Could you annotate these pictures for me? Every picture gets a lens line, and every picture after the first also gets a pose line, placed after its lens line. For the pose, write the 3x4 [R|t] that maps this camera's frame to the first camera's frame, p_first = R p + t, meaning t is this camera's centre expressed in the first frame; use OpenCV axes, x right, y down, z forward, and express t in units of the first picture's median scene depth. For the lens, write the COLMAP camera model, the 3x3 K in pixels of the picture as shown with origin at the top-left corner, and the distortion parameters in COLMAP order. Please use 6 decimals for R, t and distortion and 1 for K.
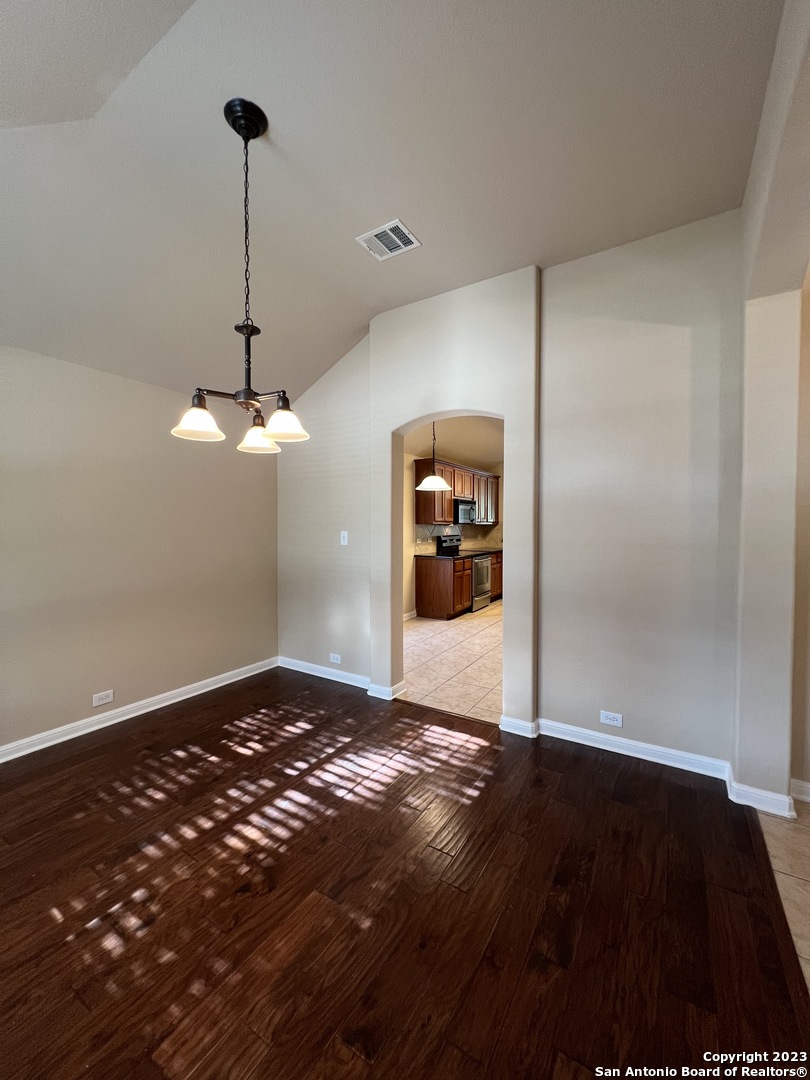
lens RADIAL K [[431.3, 0, 410.2], [0, 431.3, 534.0], [0, 0, 1]] dist [-0.001252, 0.000530]
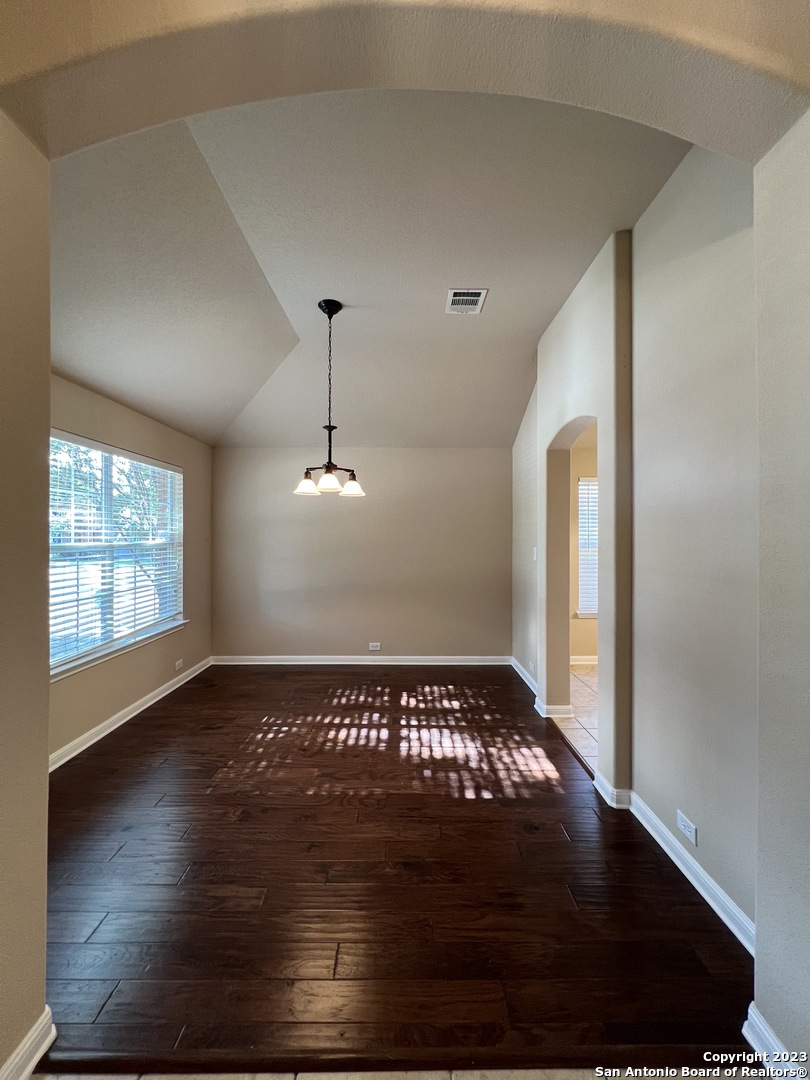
lens RADIAL K [[431.3, 0, 415.9], [0, 431.3, 539.2], [0, 0, 1]] dist [-0.001252, 0.000530]
pose [[0.538286, 0.000803, -0.842762, 0.901292], [-0.020678, 0.999711, -0.012255, -0.014478], [0.842508, 0.024023, 0.538147, 0.279409]]
